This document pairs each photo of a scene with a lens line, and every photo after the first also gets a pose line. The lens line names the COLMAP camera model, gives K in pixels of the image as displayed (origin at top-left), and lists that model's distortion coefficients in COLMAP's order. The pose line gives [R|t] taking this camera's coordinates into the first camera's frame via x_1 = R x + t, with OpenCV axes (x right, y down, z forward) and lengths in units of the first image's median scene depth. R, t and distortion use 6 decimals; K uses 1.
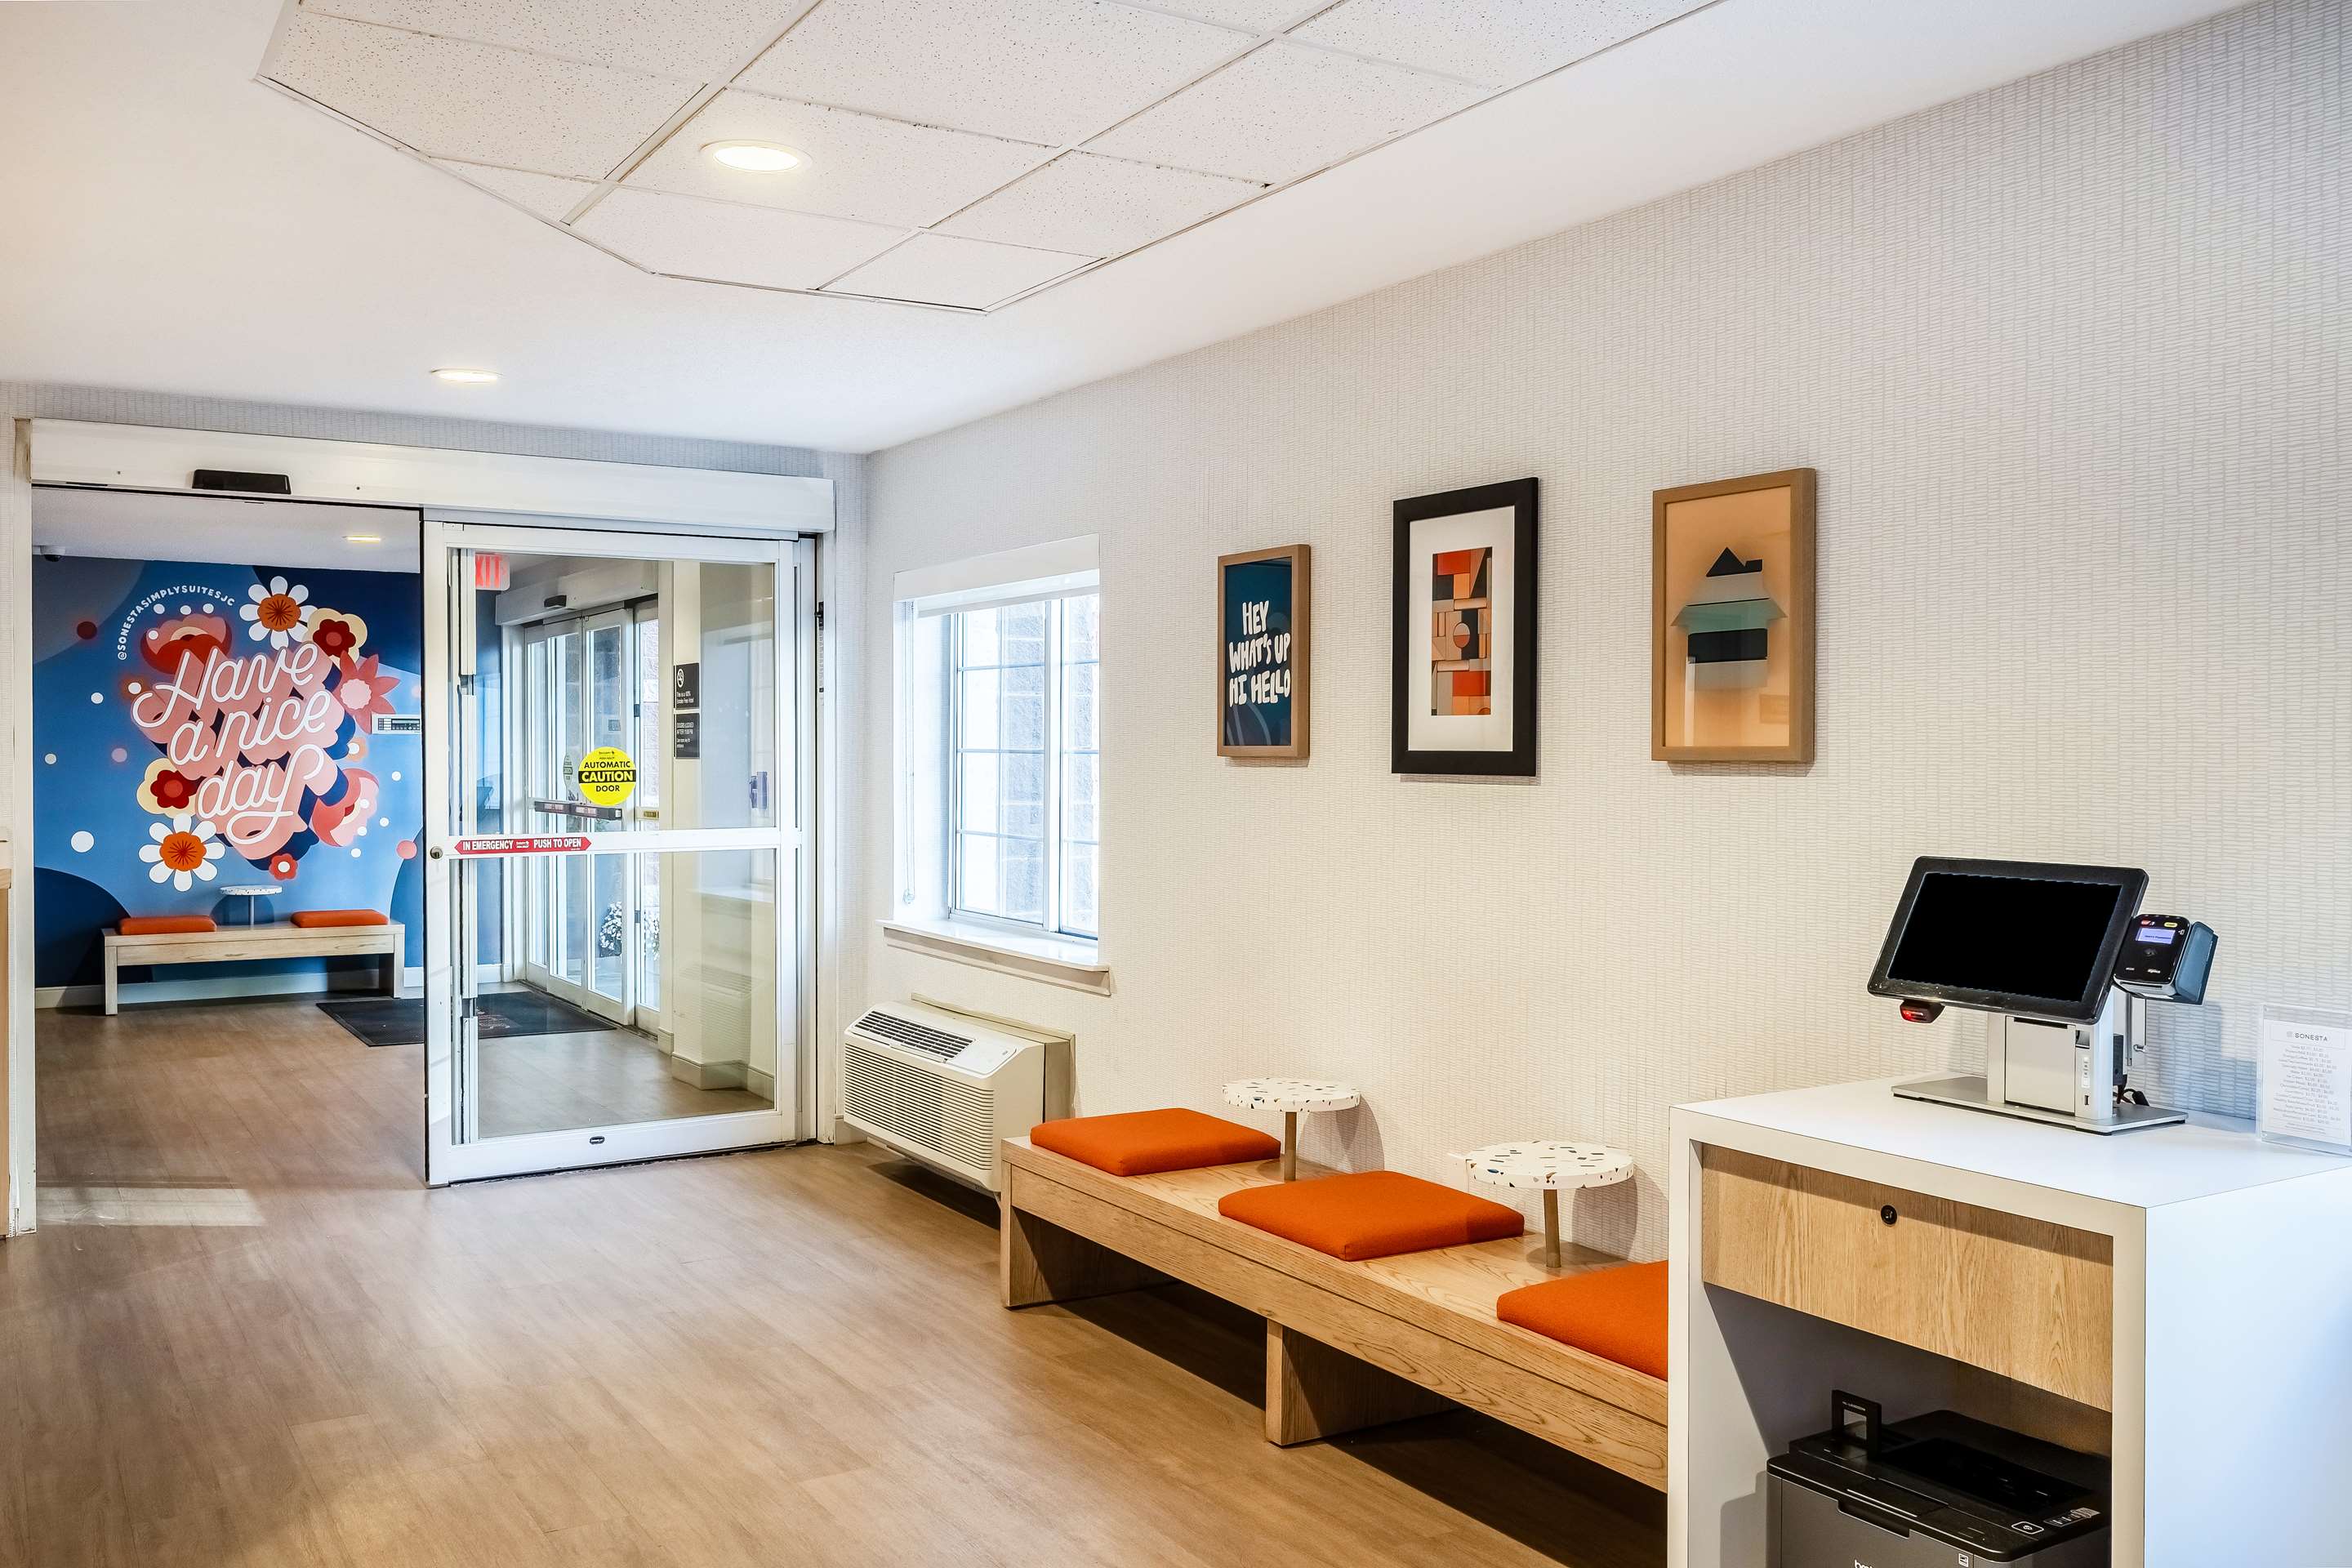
lens RADIAL K [[1934.6, 0, 1168.7], [0, 1934.6, 775.4], [0, 0, 1]] dist [-0.010748, -0.005835]
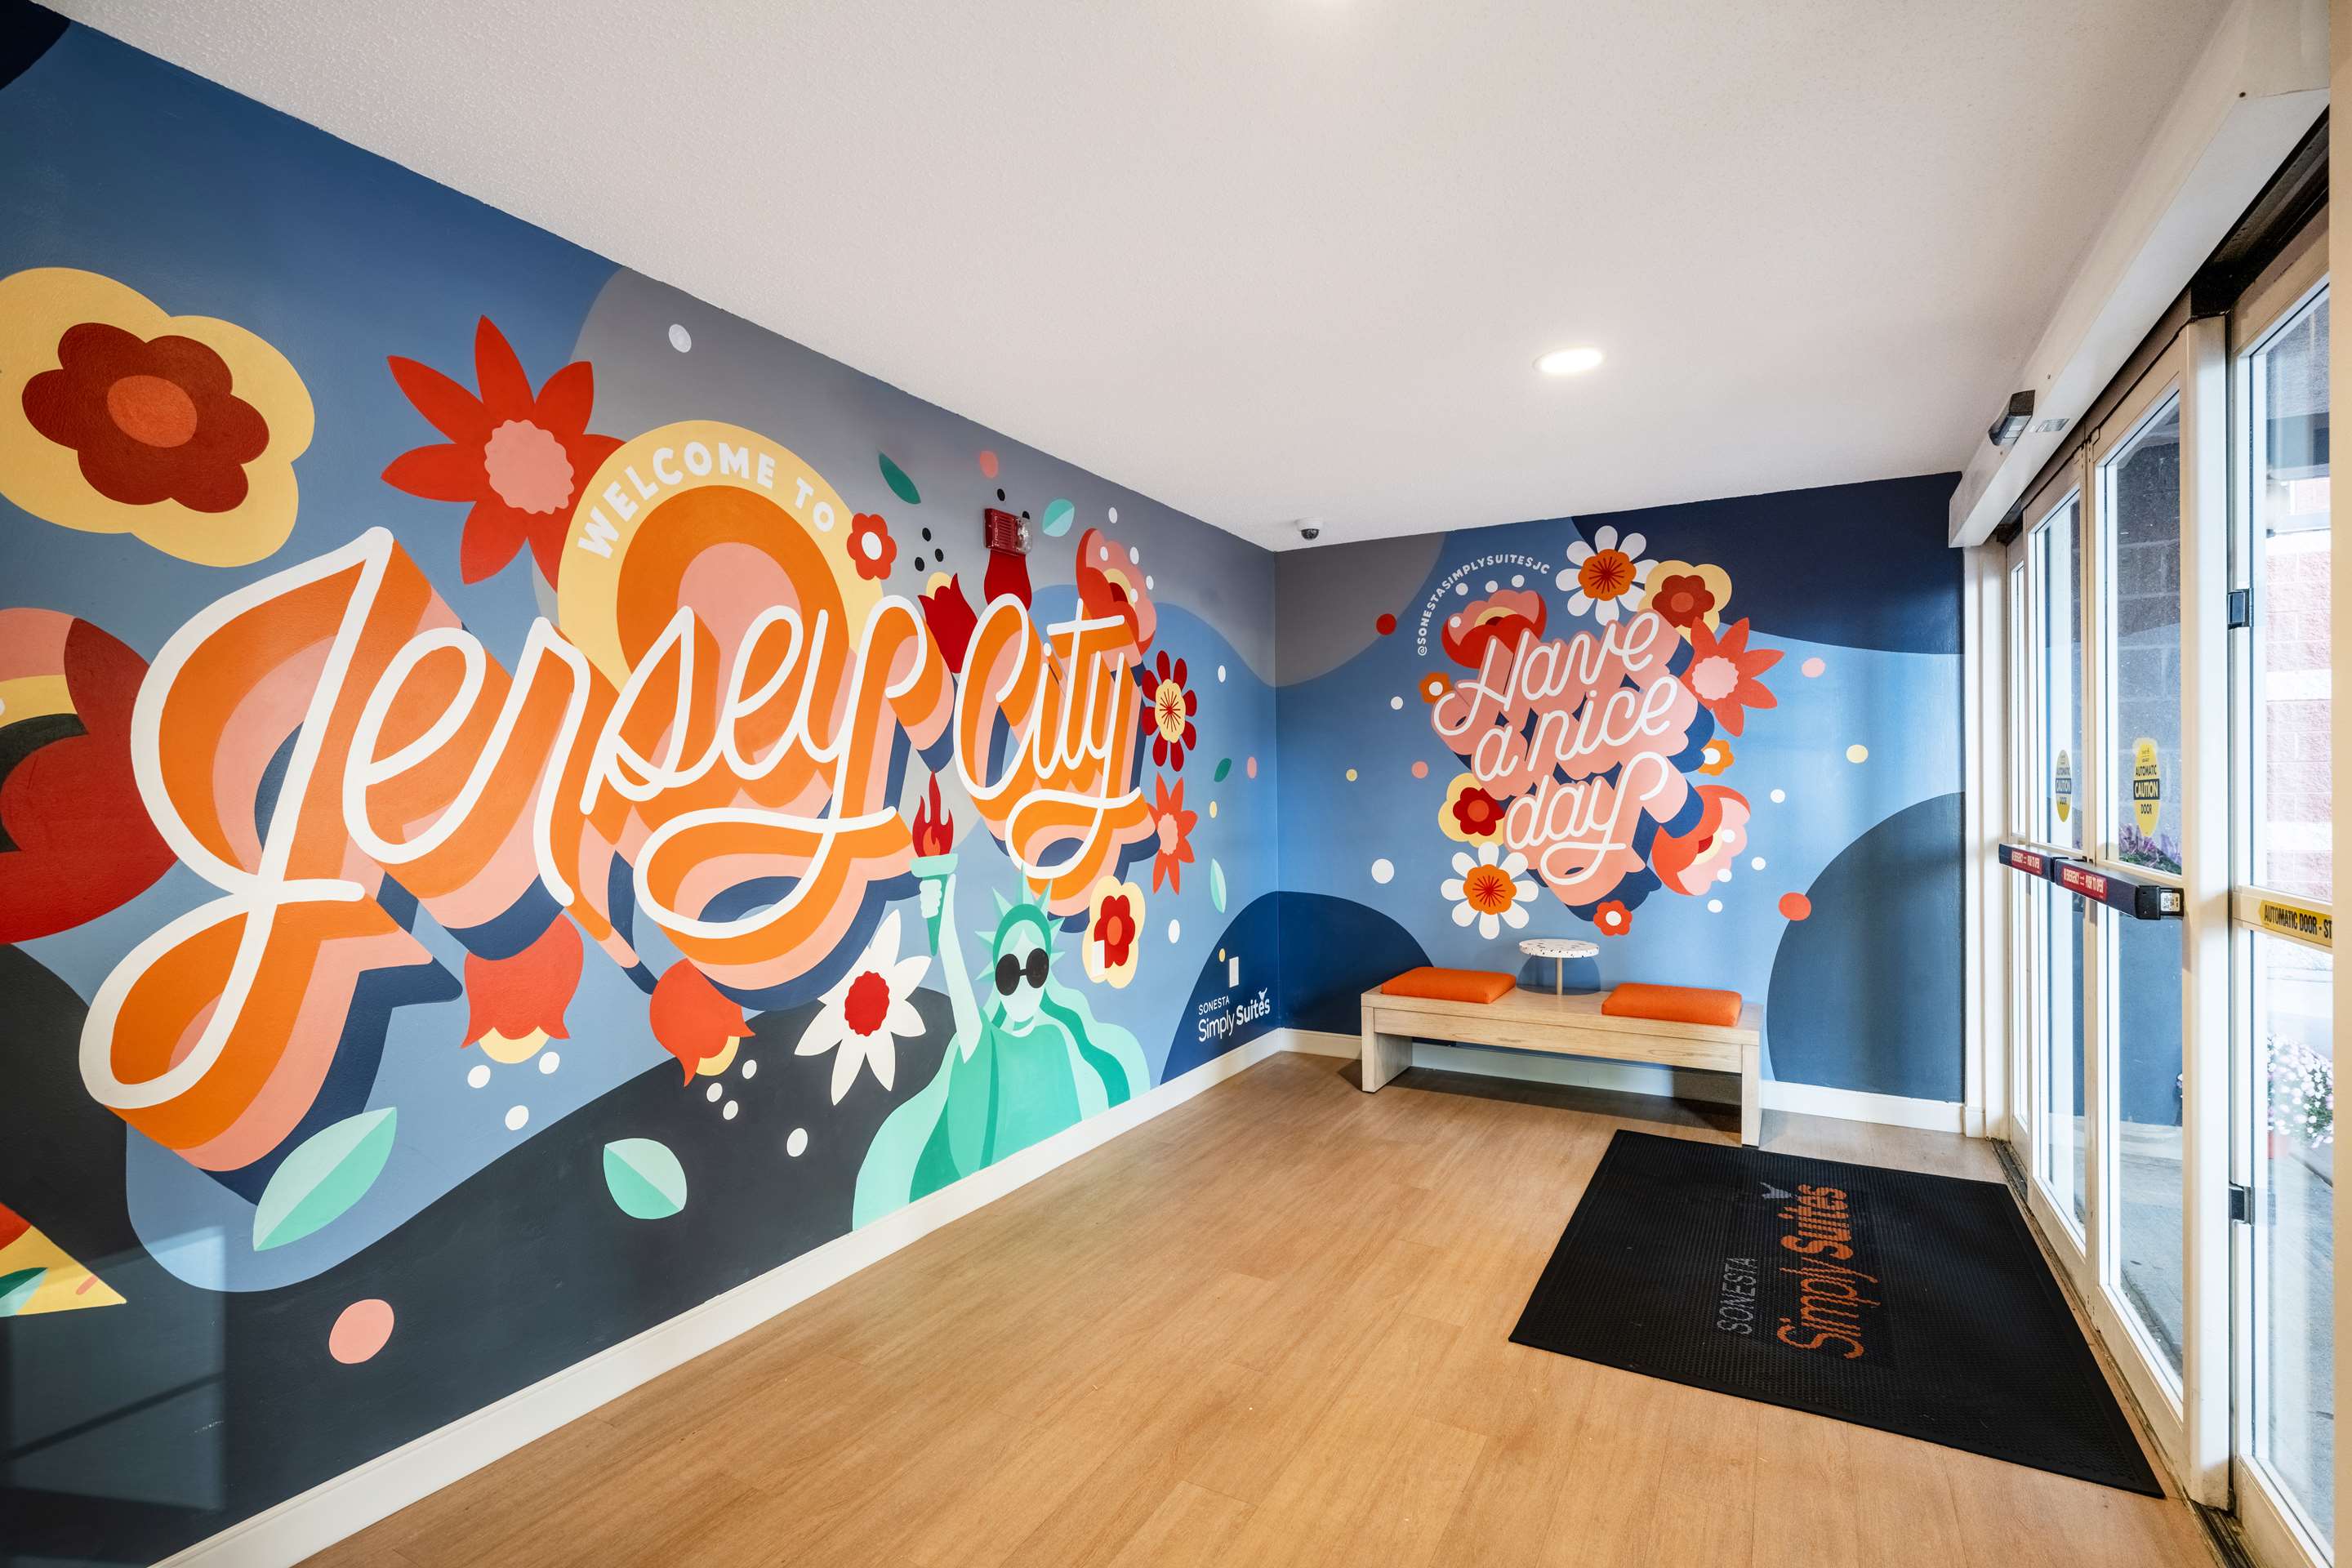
lens RADIAL K [[1093.1, 0, 1176.7], [0, 1093.1, 790.1], [0, 0, 1]] dist [-0.001849, -0.000495]
pose [[0.482137, -0.001958, -0.876094, -0.306055], [-0.003734, 0.999984, -0.004290, 0.001232], [0.876088, 0.005340, 0.482122, 1.155825]]
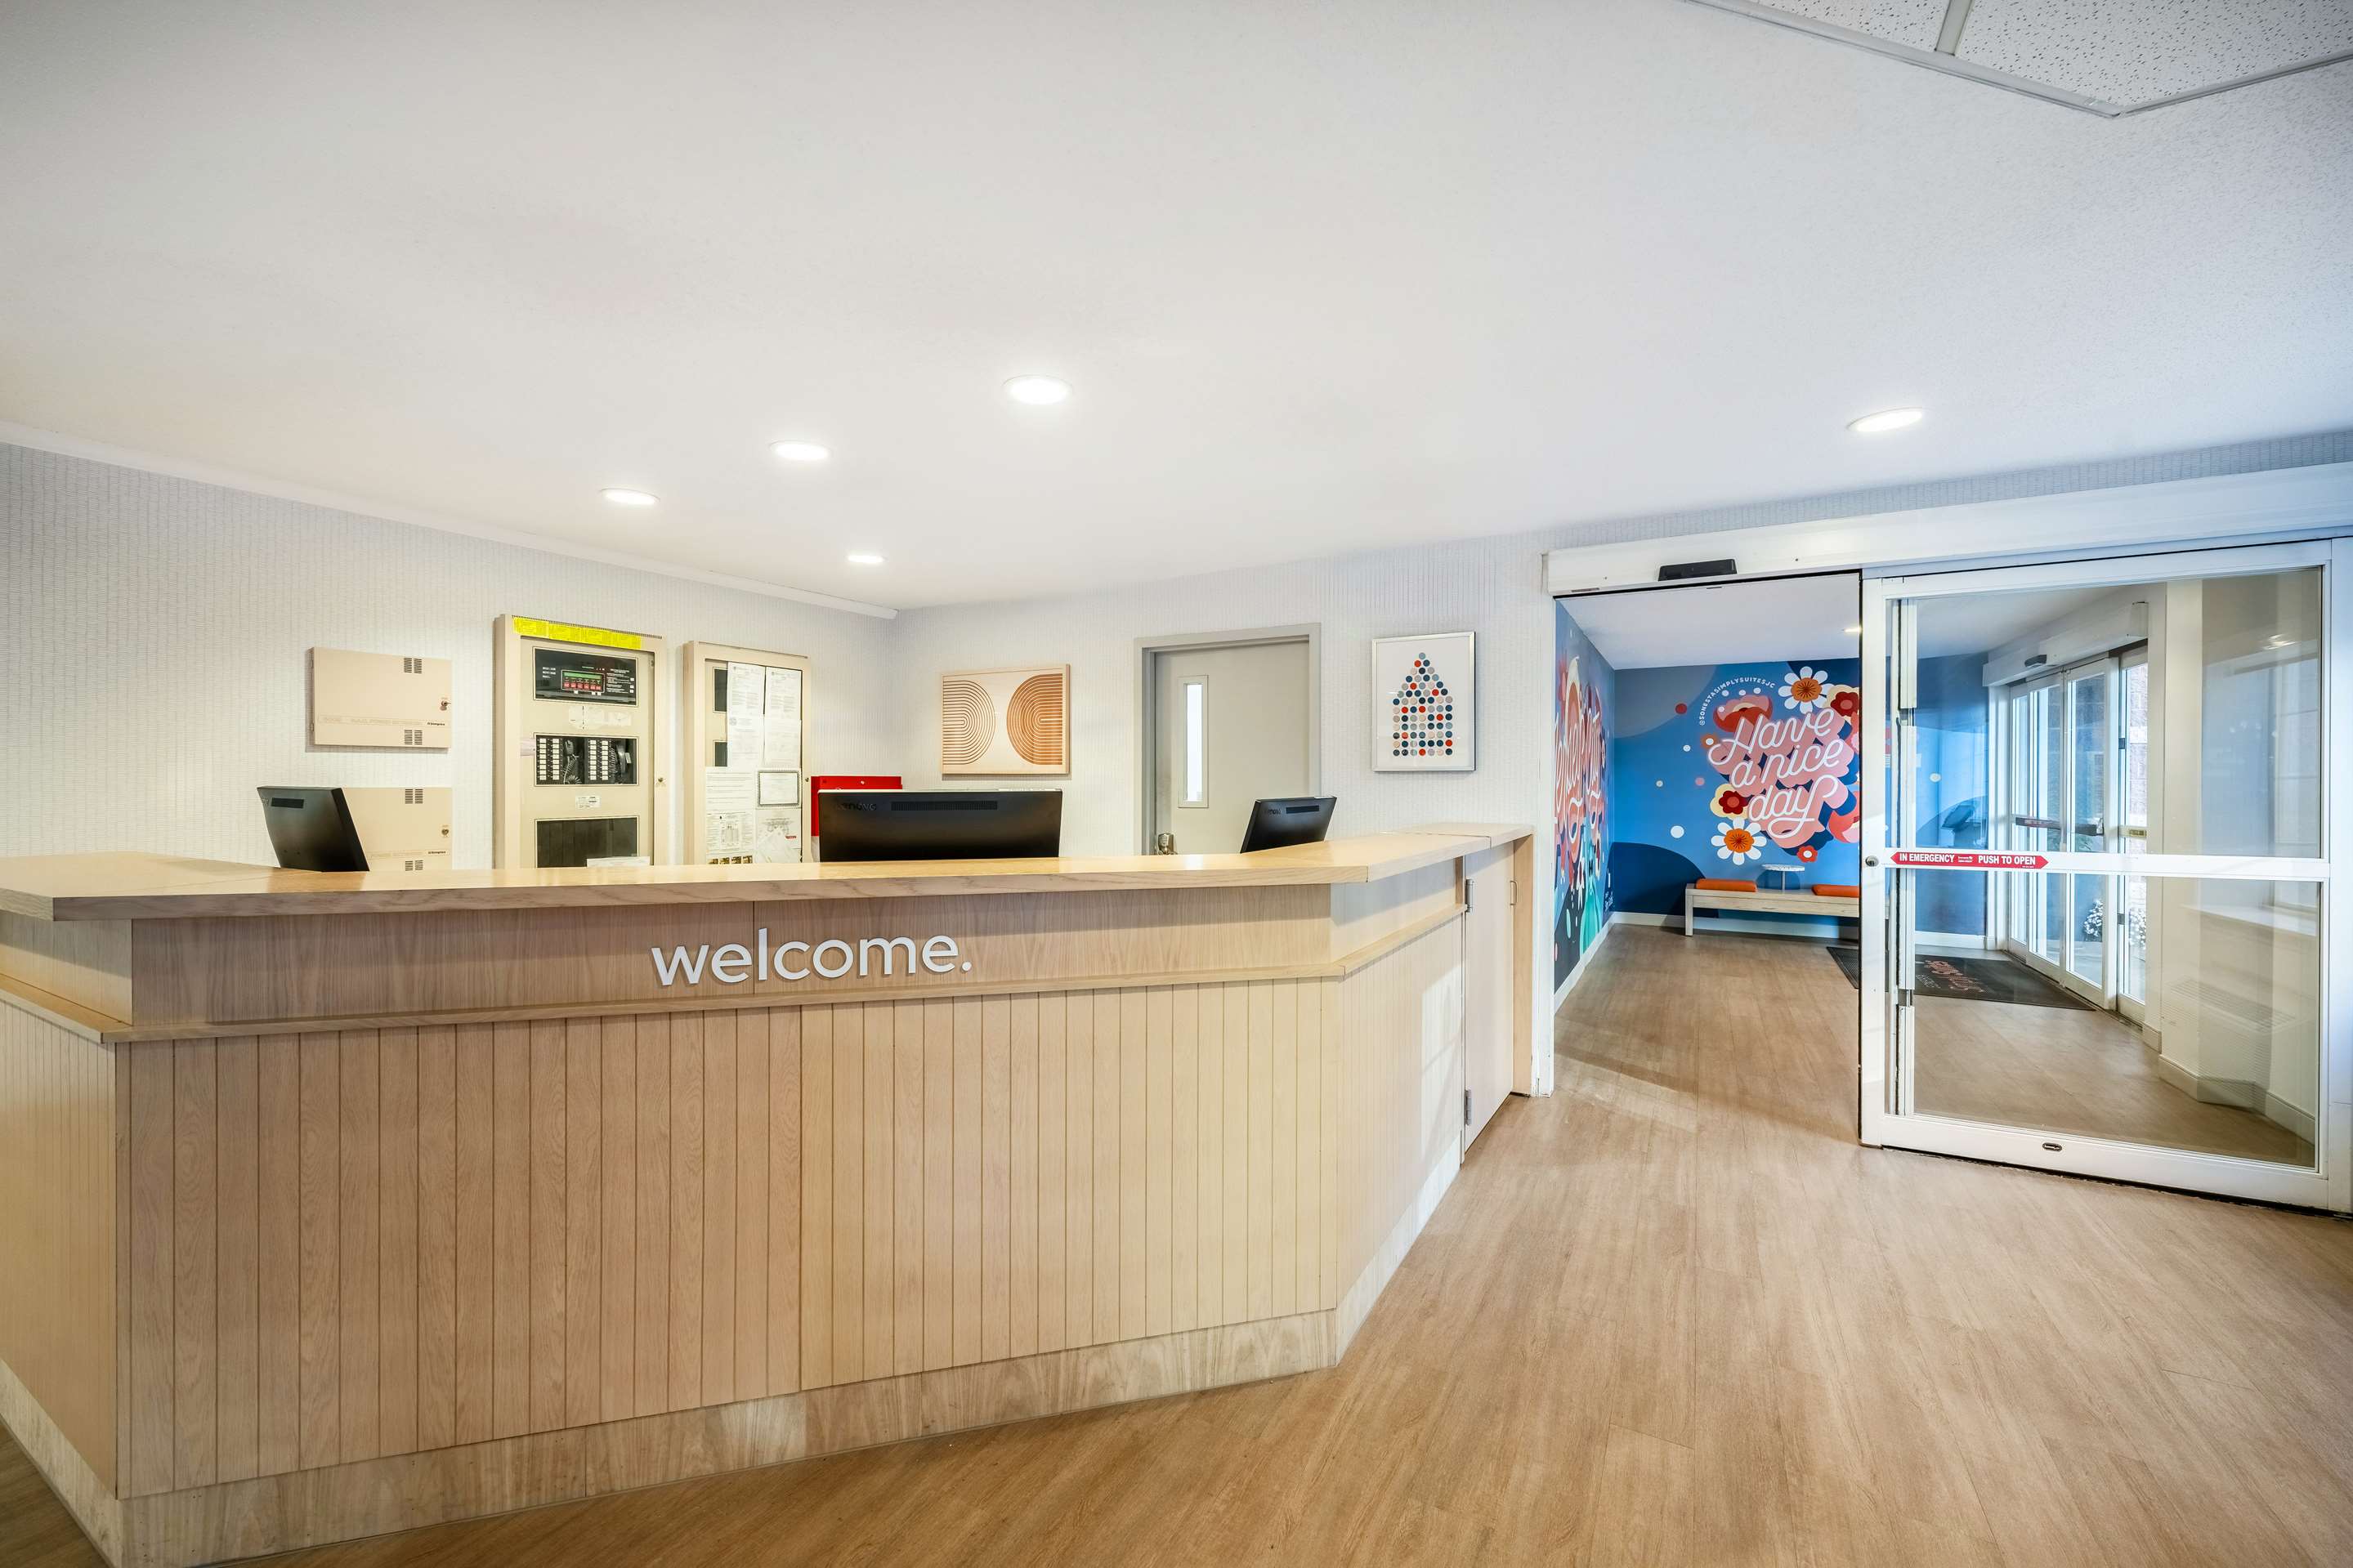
lens RADIAL K [[935.0, 0, 1165.9], [0, 935.0, 786.9], [0, 0, 1]] dist [0.000353, 0.000235]
pose [[0.477756, 0.005849, -0.878473, -0.081764], [-0.012698, 0.999919, -0.000248, 0.000446], [0.878401, 0.011273, 0.477791, 0.336597]]
